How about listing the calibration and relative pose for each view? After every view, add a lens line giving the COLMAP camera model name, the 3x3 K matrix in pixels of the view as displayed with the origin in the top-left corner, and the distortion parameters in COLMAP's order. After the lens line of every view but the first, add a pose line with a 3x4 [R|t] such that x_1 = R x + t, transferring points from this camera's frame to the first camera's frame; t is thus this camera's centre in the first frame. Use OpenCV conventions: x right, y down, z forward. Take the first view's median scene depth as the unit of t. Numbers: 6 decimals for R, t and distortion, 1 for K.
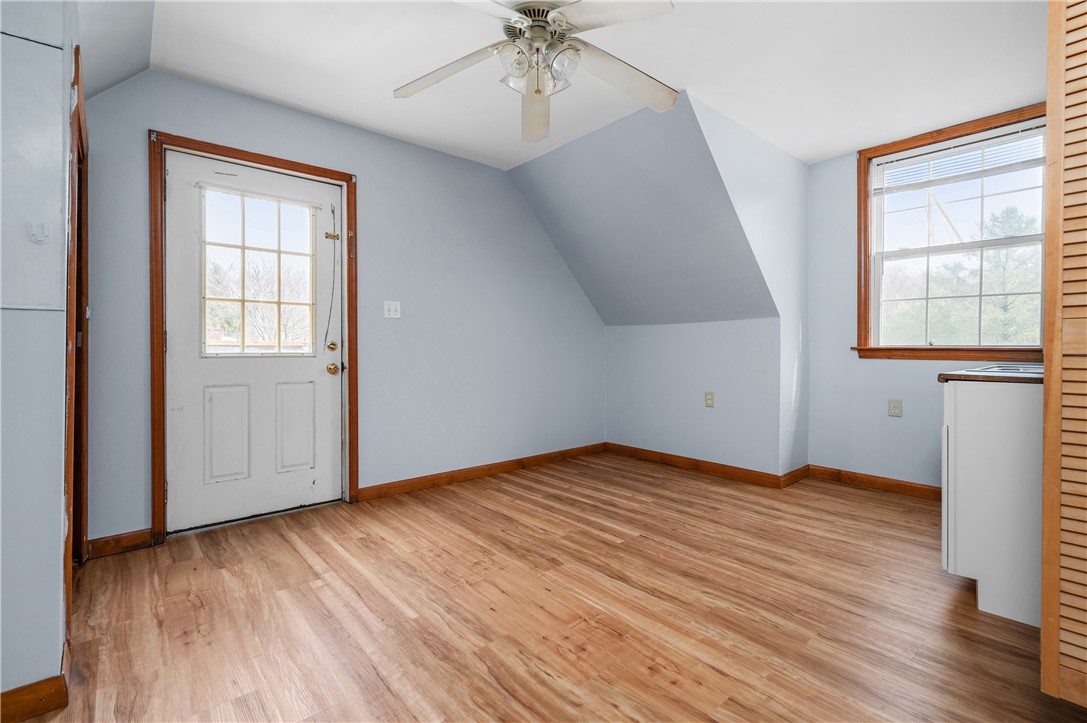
lens RADIAL K [[503.1, 0, 543.4], [0, 503.1, 354.3], [0, 0, 1]] dist [0.000108, 0.000015]
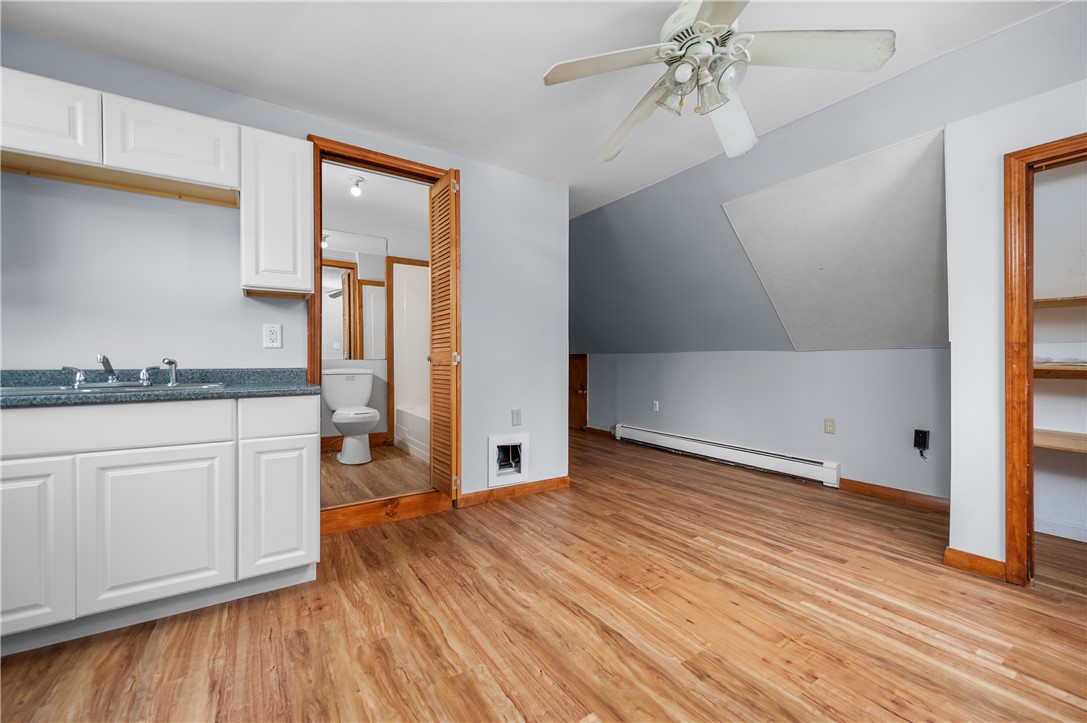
lens RADIAL K [[434.6, 0, 544.2], [0, 434.6, 359.8], [0, 0, 1]] dist [-0.002226, -0.000044]
pose [[-0.992052, -0.000723, 0.125830, 0.178799], [0.000772, 0.999930, 0.011836, -0.029009], [-0.125830, 0.011839, -0.991981, 1.845936]]
